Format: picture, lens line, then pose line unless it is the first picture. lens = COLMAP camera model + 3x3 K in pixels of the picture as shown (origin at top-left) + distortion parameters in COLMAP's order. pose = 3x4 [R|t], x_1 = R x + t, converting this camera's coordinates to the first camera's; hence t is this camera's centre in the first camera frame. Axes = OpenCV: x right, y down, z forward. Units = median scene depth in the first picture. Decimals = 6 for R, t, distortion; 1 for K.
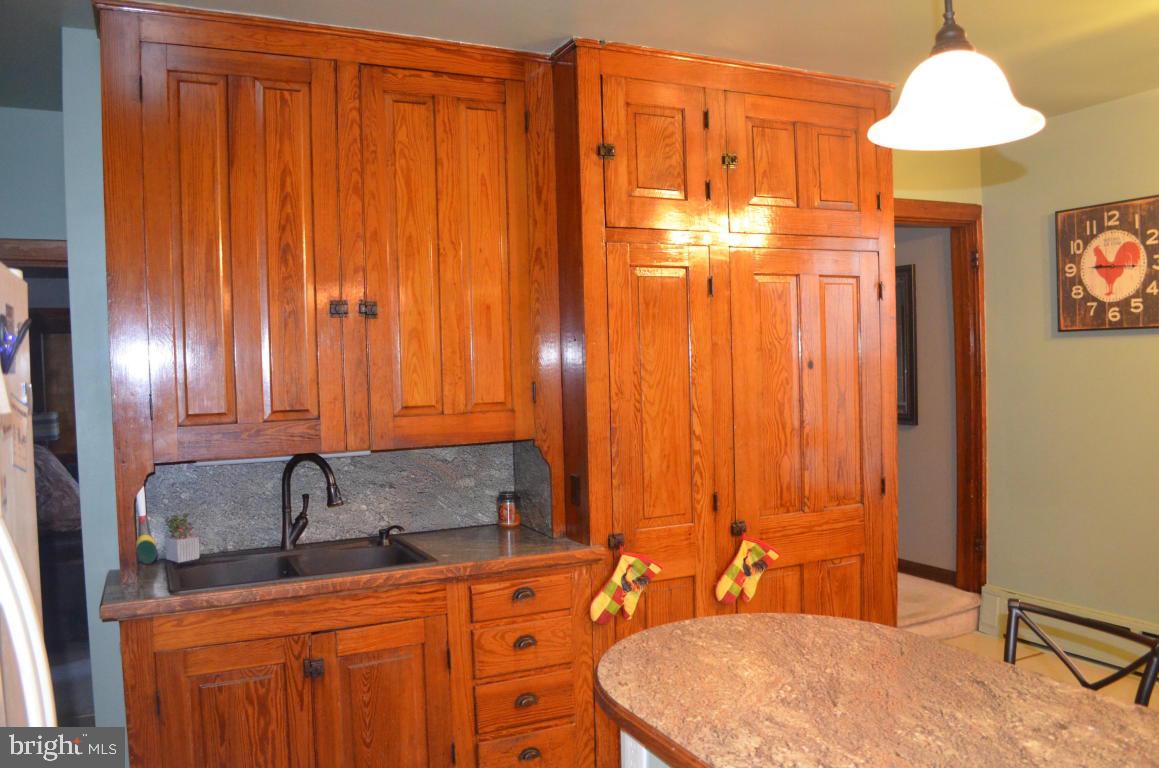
lens RADIAL K [[907.7, 0, 581.0], [0, 907.7, 387.9], [0, 0, 1]] dist [-0.080639, 0.007182]
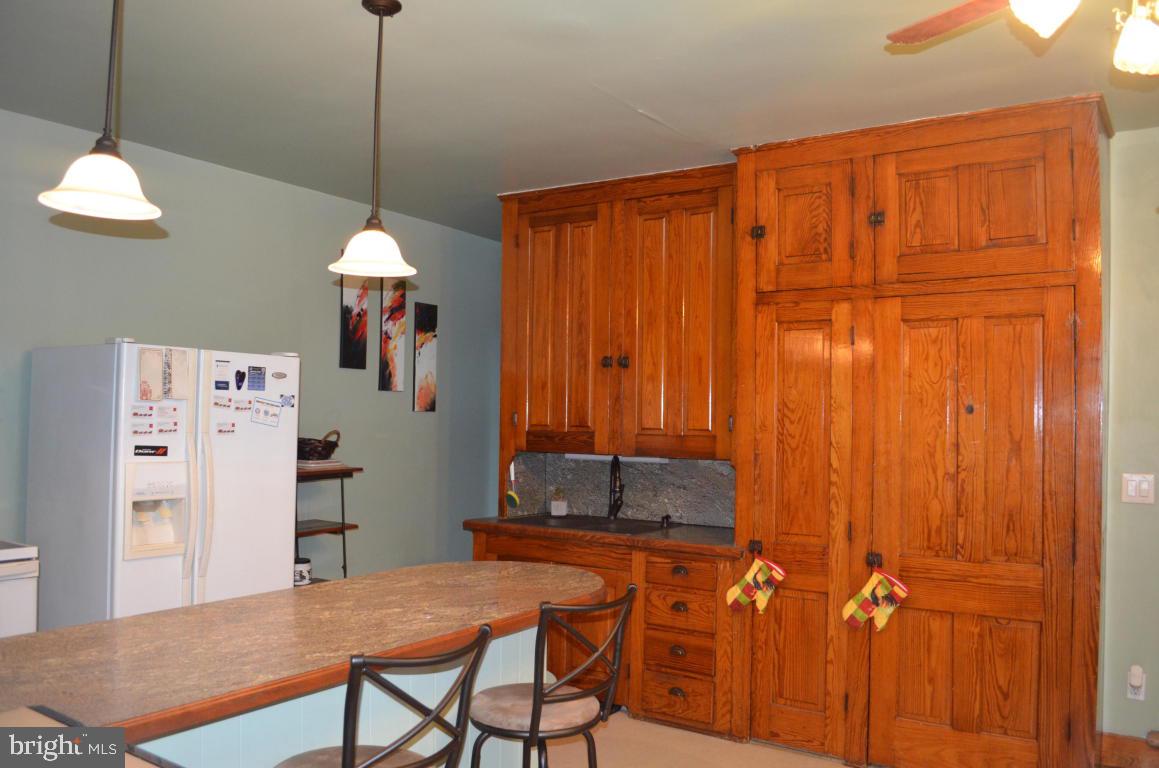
lens RADIAL K [[907.7, 0, 586.2], [0, 907.7, 386.2], [0, 0, 1]] dist [-0.080639, 0.007182]
pose [[0.511702, 0.005698, -0.859144, 0.953175], [-0.053395, 0.998256, -0.025181, -0.004473], [0.857502, 0.058759, 0.511113, 0.163367]]
